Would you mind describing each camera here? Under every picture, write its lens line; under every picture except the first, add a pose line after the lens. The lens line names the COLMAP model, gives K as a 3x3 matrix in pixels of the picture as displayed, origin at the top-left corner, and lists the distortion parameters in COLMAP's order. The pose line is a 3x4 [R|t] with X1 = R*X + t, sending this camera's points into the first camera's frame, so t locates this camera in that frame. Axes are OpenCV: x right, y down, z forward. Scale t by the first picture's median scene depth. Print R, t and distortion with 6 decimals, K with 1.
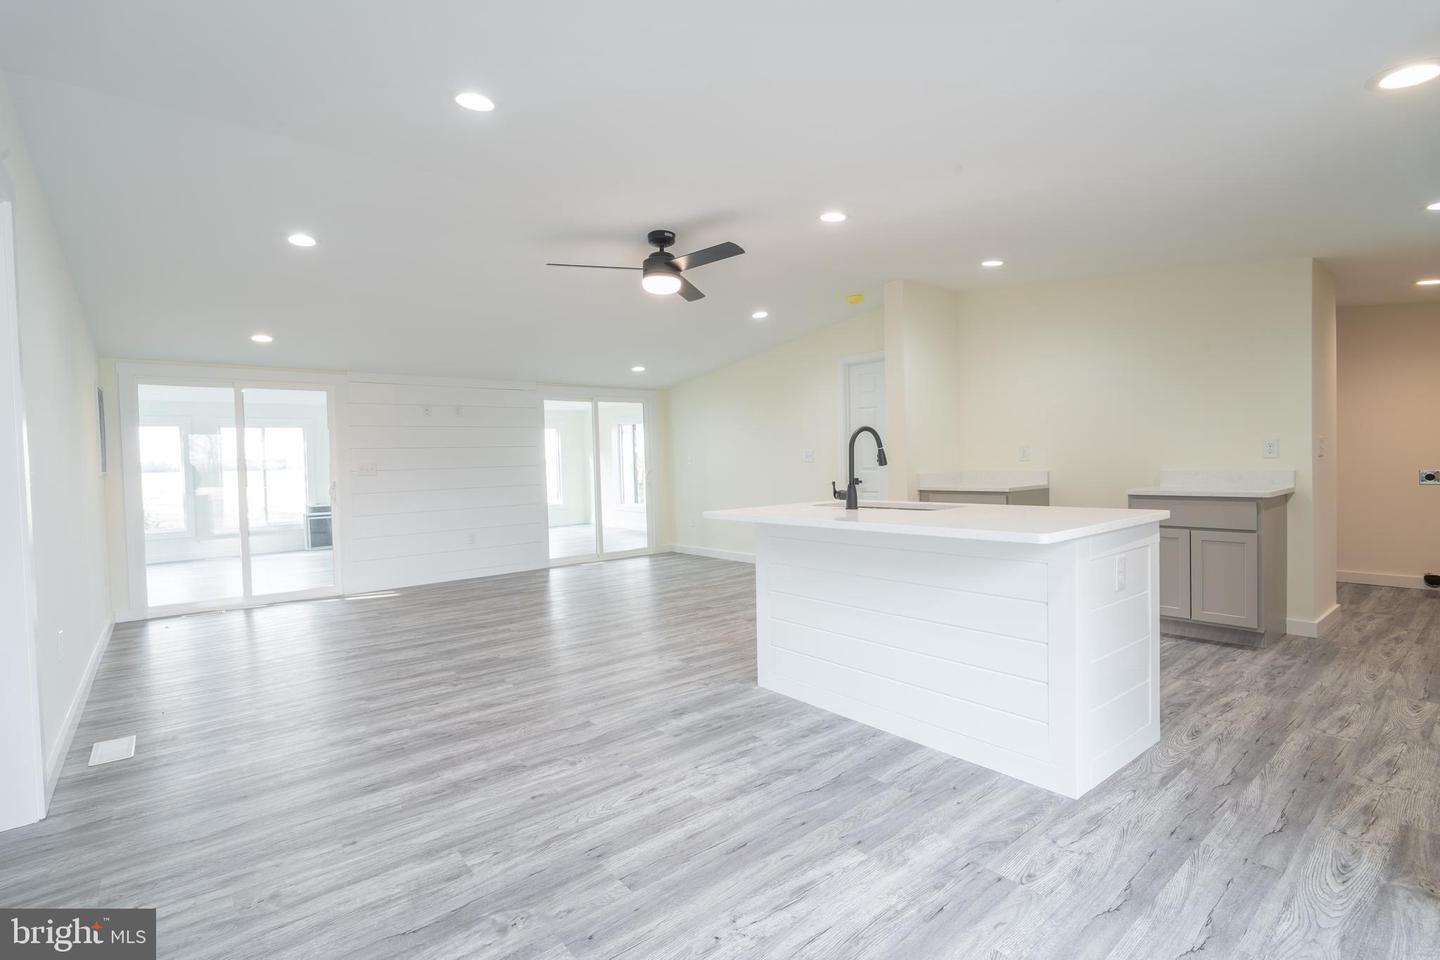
lens RADIAL K [[672.0, 0, 720.5], [0, 672.0, 479.5], [0, 0, 1]] dist [-0.006583, 0.000268]
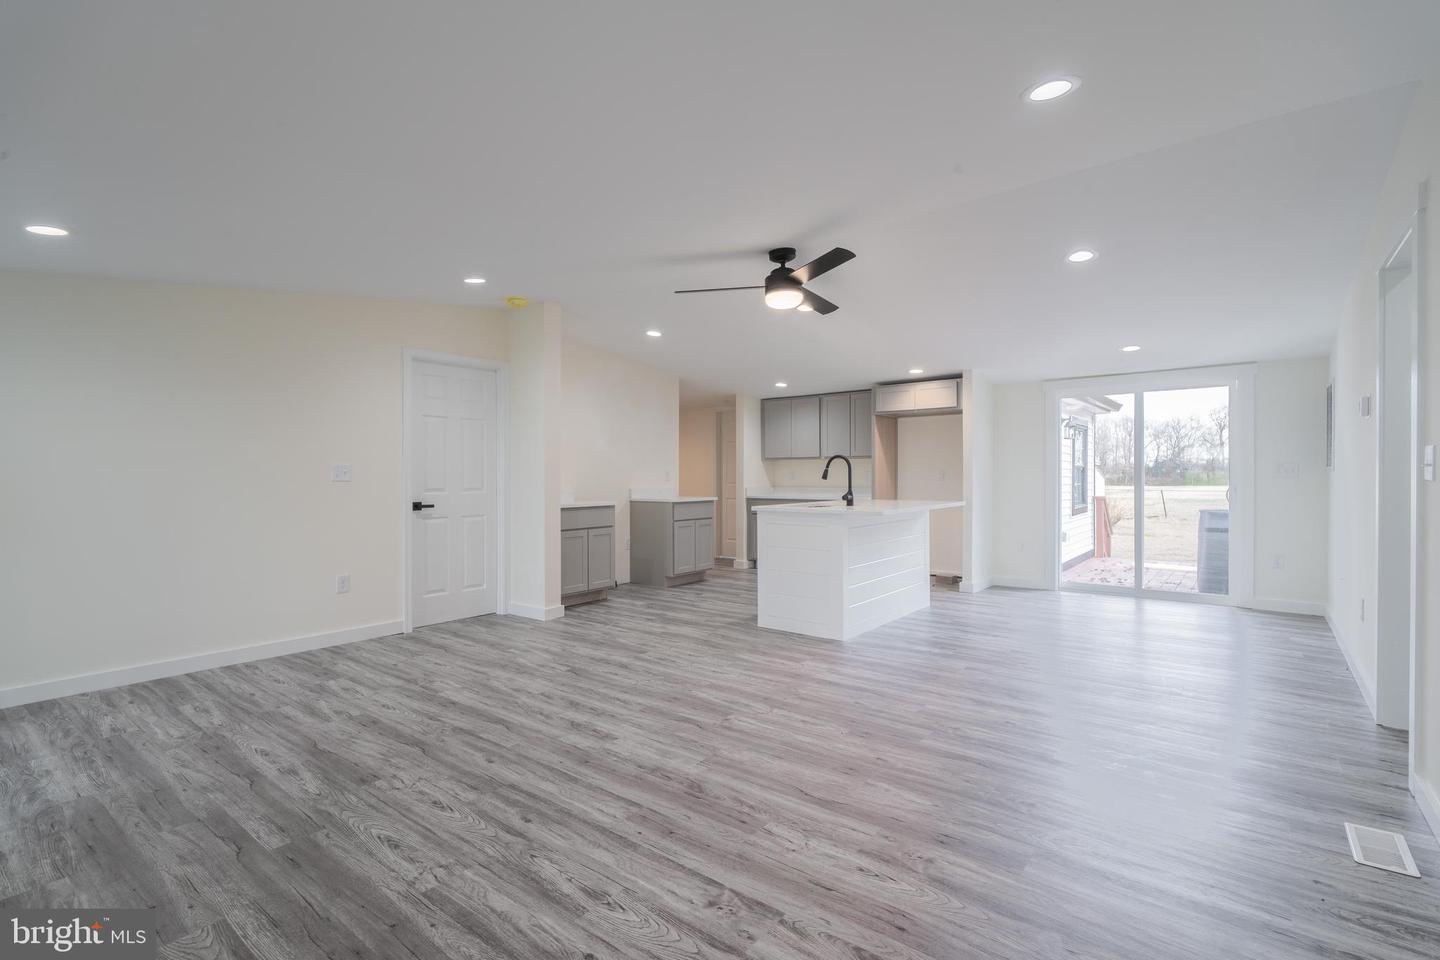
lens RADIAL K [[672.0, 0, 721.5], [0, 672.0, 482.6], [0, 0, 1]] dist [-0.006583, 0.000268]
pose [[-0.218173, 0.012451, 0.975831, -1.499475], [0.038001, 0.999269, -0.004254, -0.019356], [-0.975170, 0.036155, -0.218486, 1.880268]]
